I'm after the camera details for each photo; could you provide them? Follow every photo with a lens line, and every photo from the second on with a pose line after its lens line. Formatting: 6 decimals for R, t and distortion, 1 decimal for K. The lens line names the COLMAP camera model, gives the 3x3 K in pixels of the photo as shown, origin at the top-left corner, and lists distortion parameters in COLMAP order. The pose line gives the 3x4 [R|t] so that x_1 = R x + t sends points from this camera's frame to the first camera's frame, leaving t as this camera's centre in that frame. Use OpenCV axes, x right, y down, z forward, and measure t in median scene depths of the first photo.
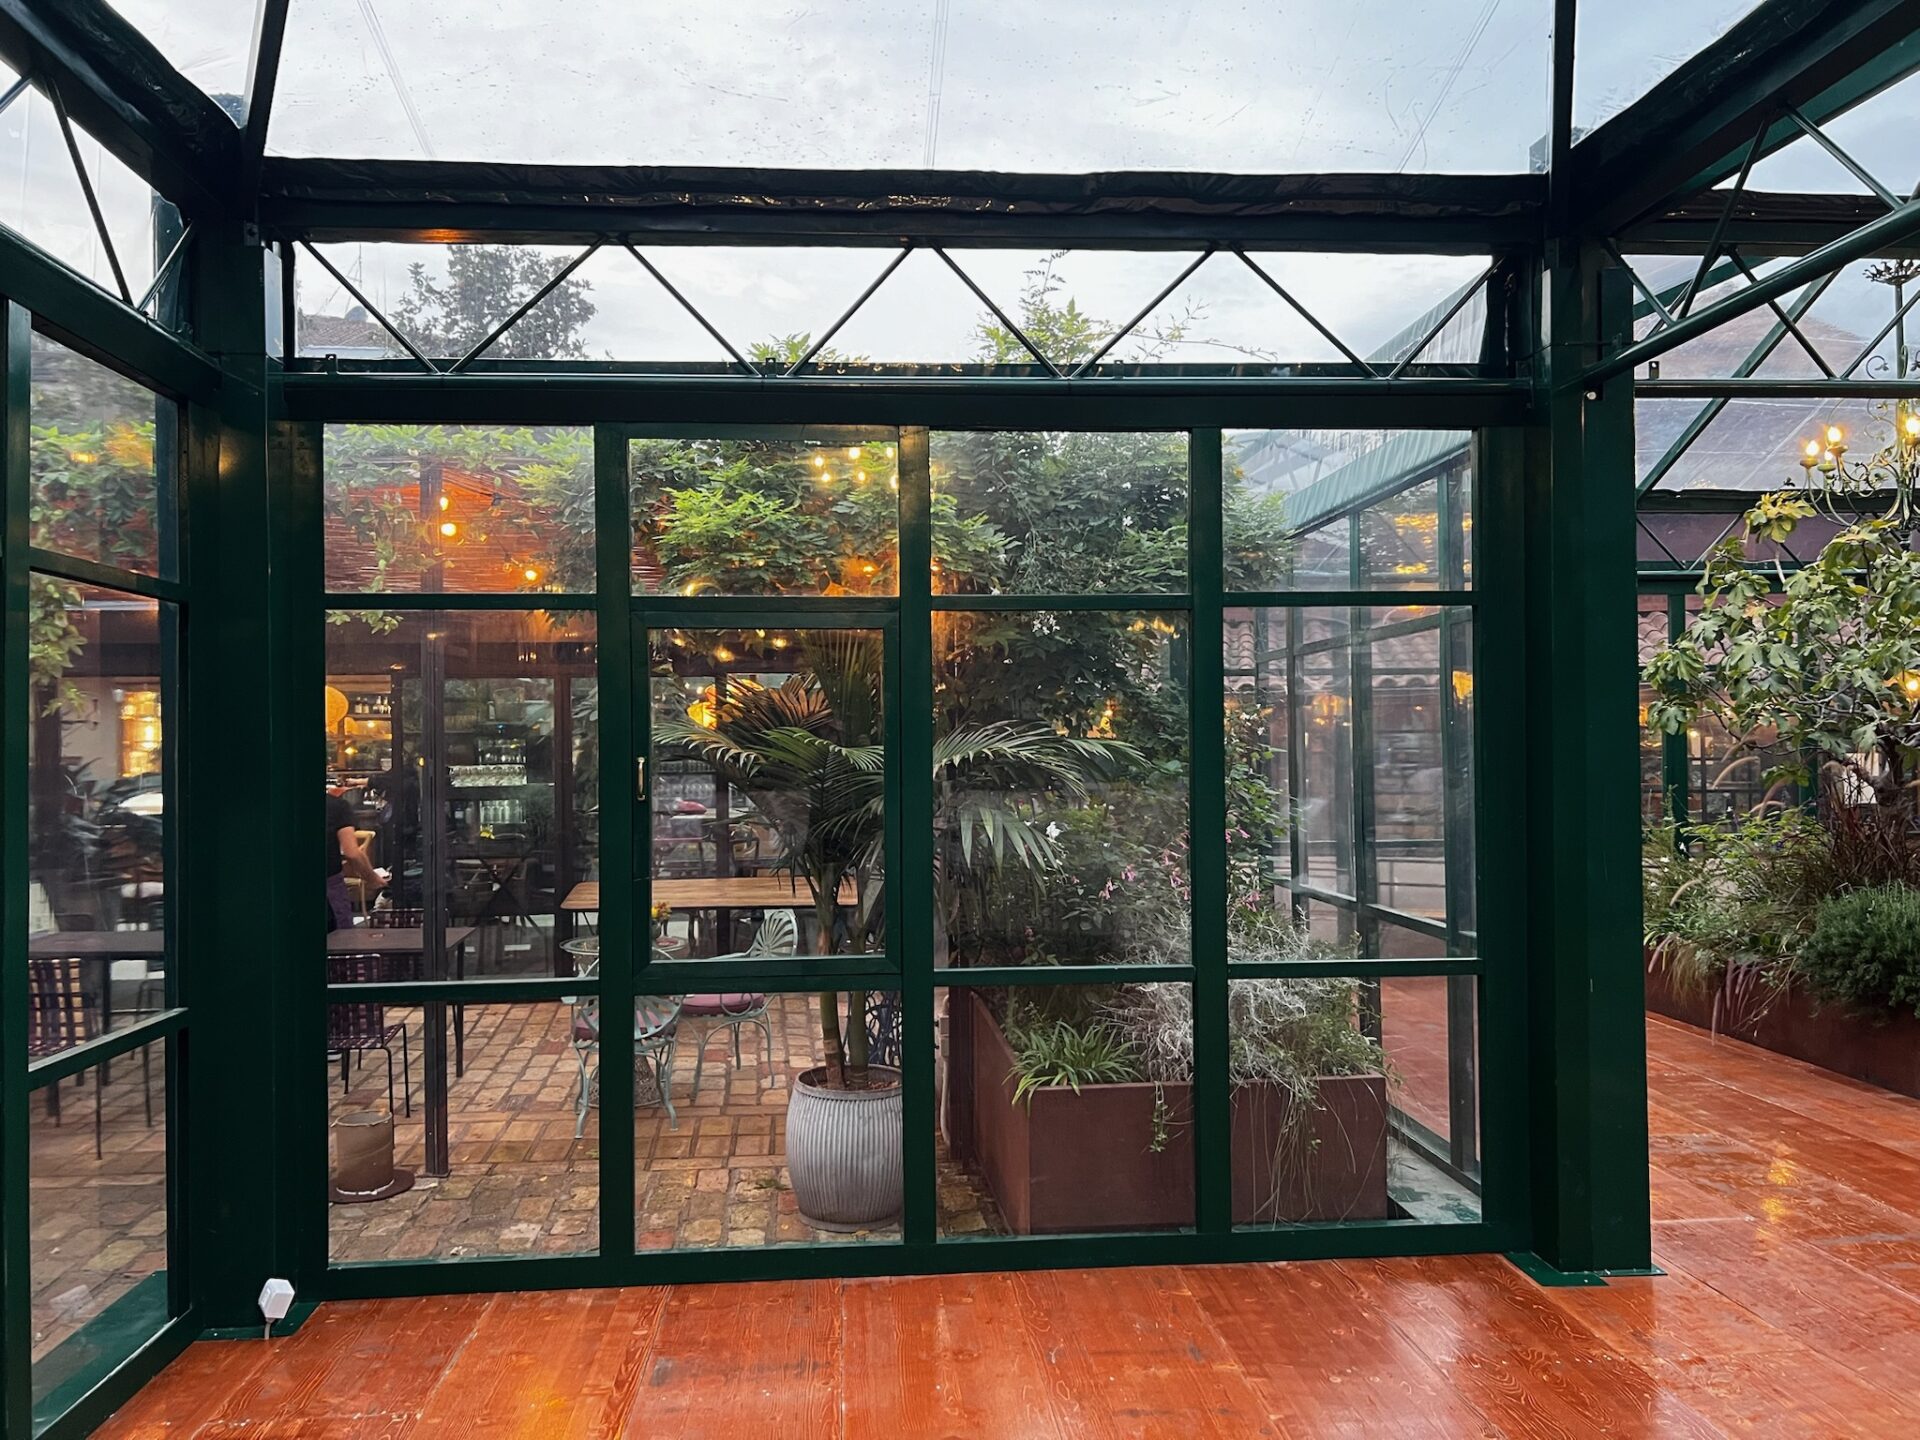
lens RADIAL K [[1444.4, 0, 979.8], [0, 1444.4, 720.9], [0, 0, 1]] dist [0.053214, -0.058801]
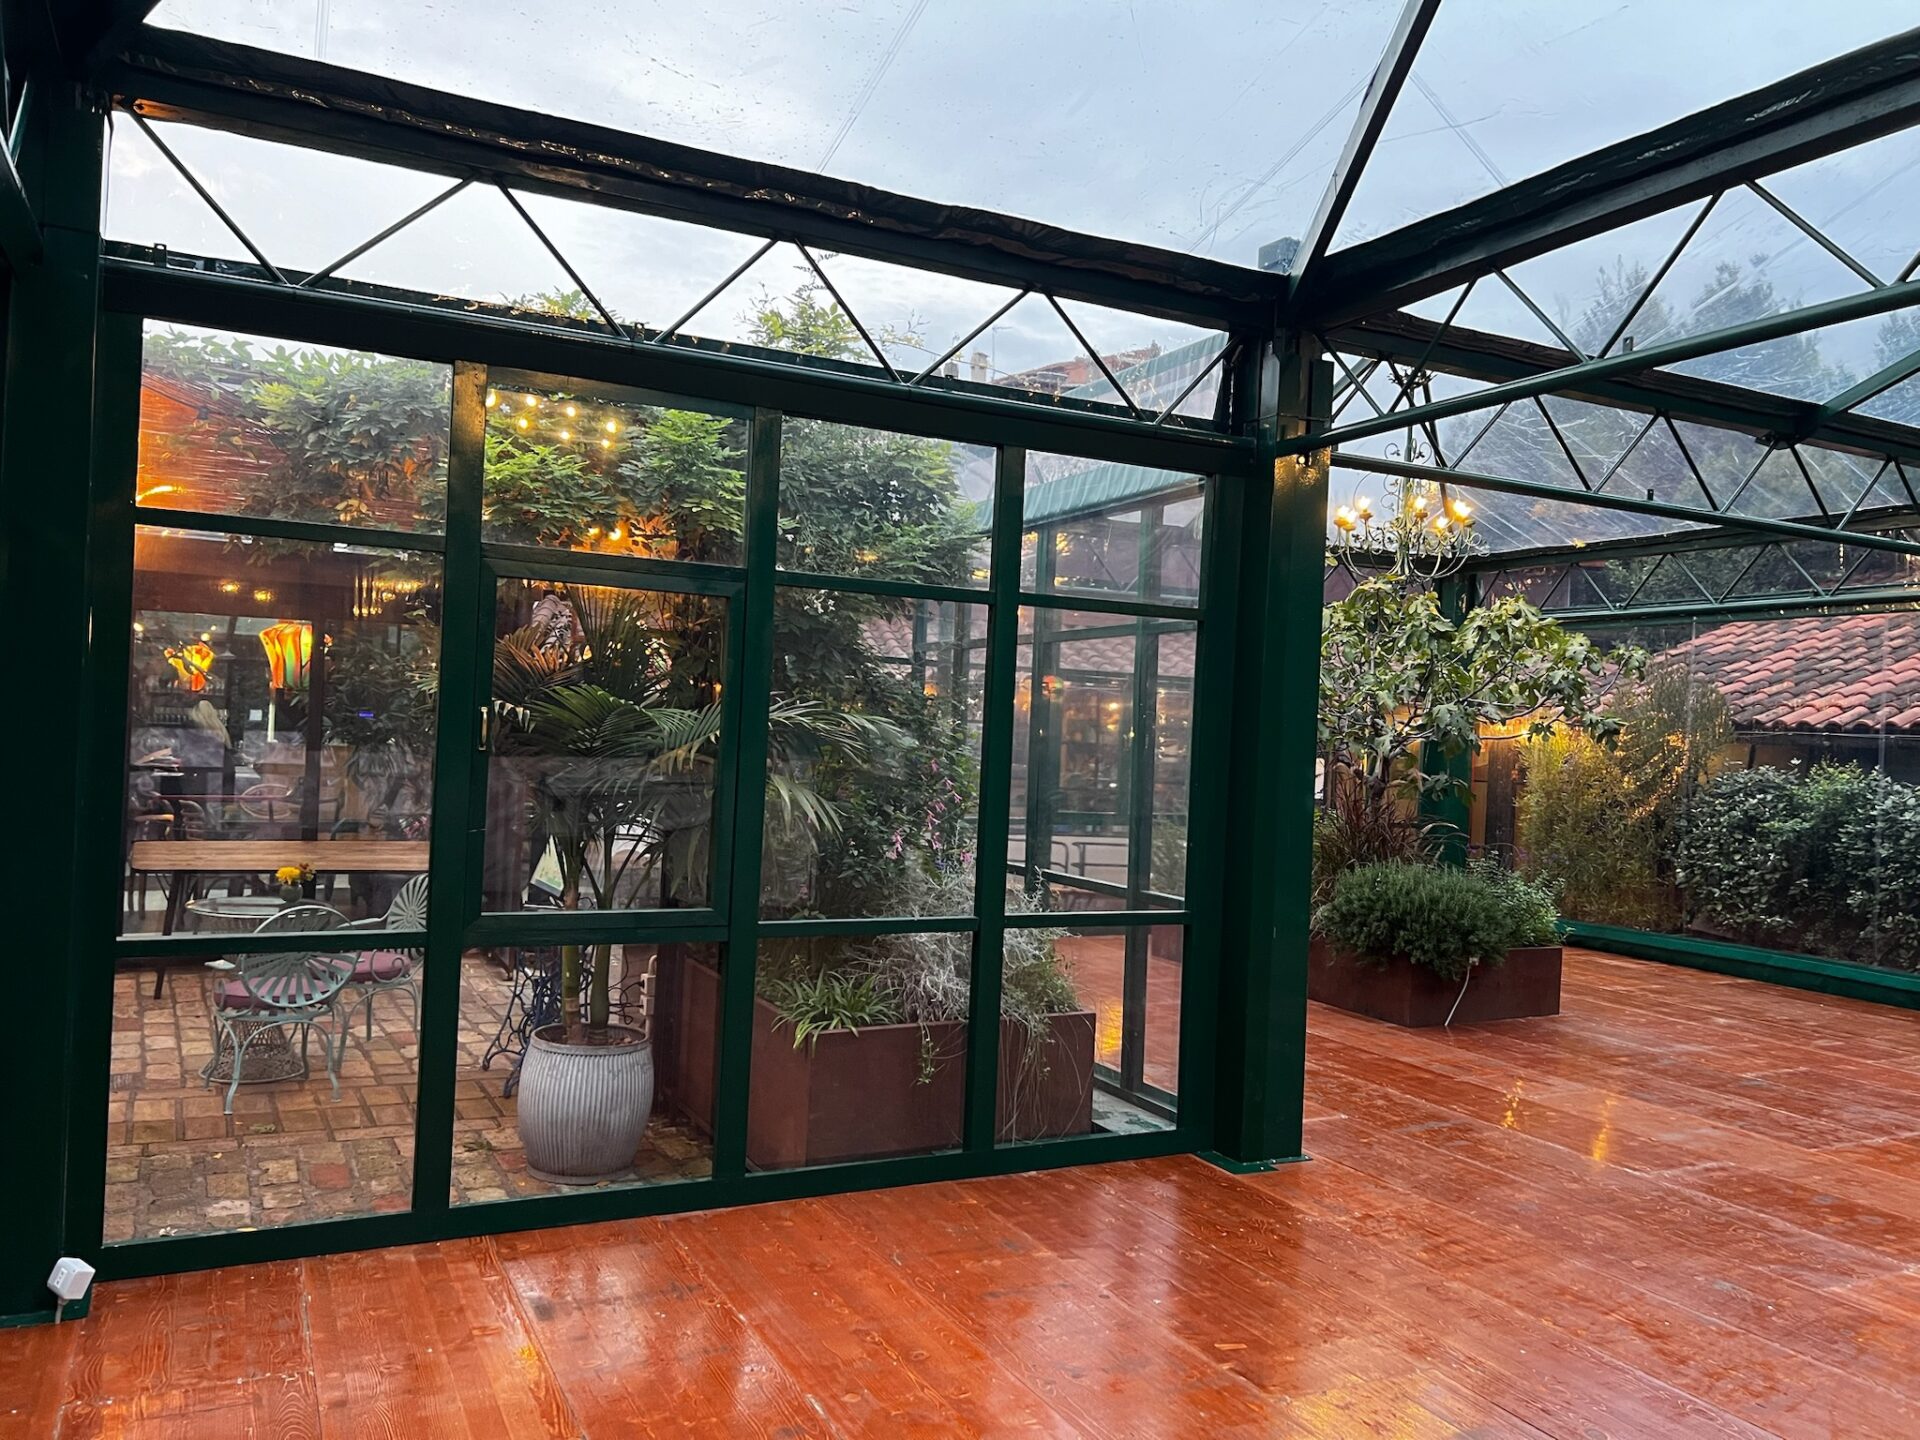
lens RADIAL K [[1465.4, 0, 958.5], [0, 1465.4, 728.5], [0, 0, 1]] dist [0.051525, -0.055636]
pose [[0.920209, 0.051011, 0.388090, -0.298290], [-0.058375, 0.998269, 0.007201, 0.012521], [-0.387051, -0.029282, 0.921593, -0.045886]]
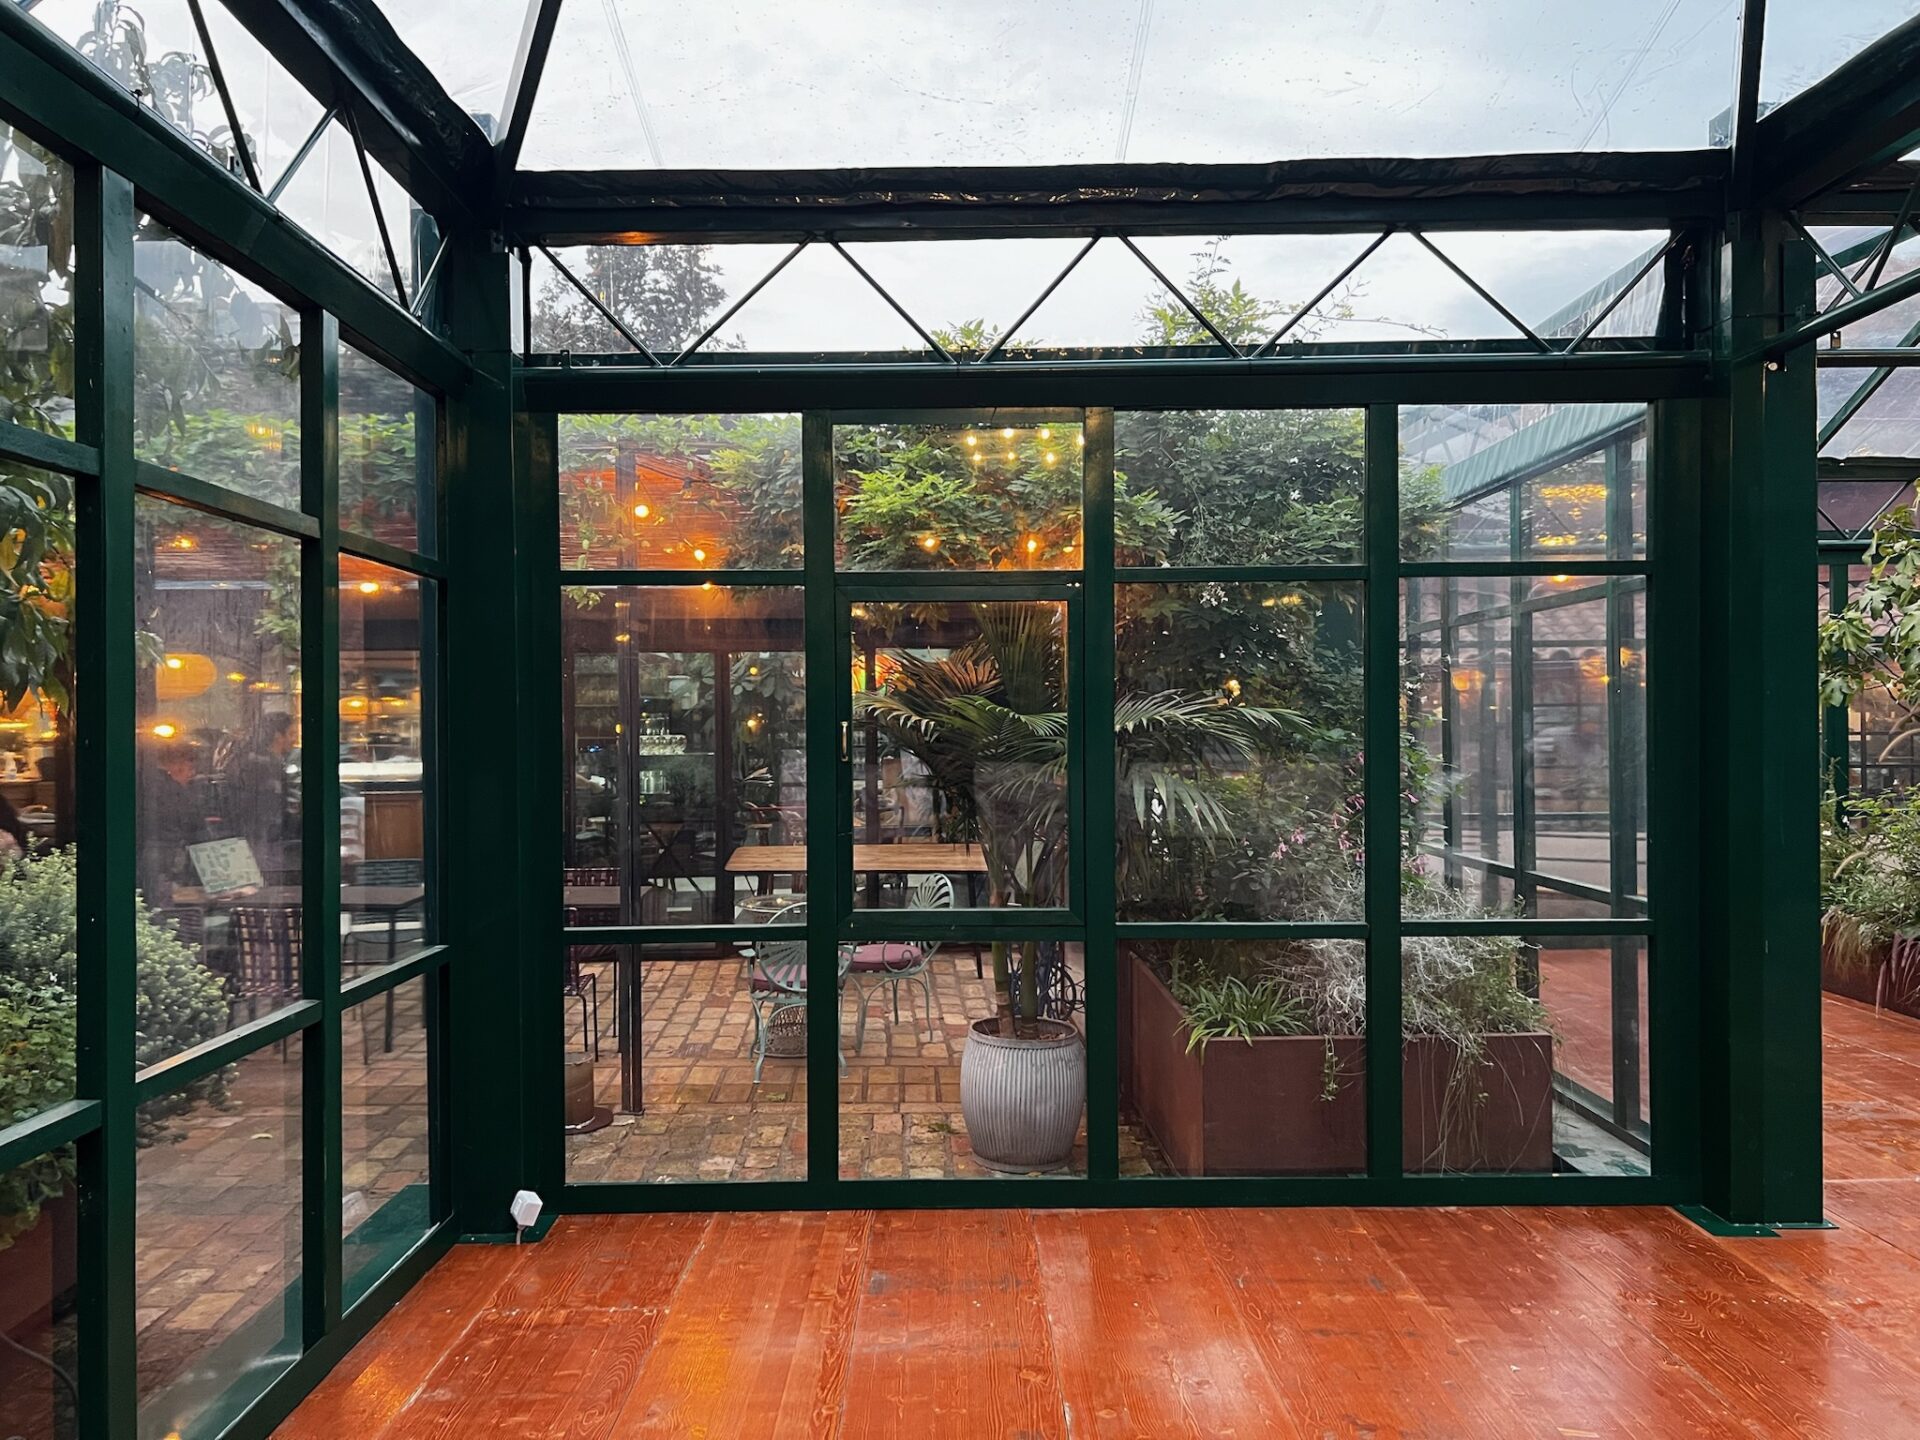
lens RADIAL K [[1457.1, 0, 961.1], [0, 1457.1, 725.8], [0, 0, 1]] dist [0.063719, -0.075643]
pose [[0.996877, 0.002481, -0.078937, -0.056331], [-0.001075, 0.999840, 0.017853, 0.008108], [0.078968, -0.017713, 0.996720, -0.066743]]
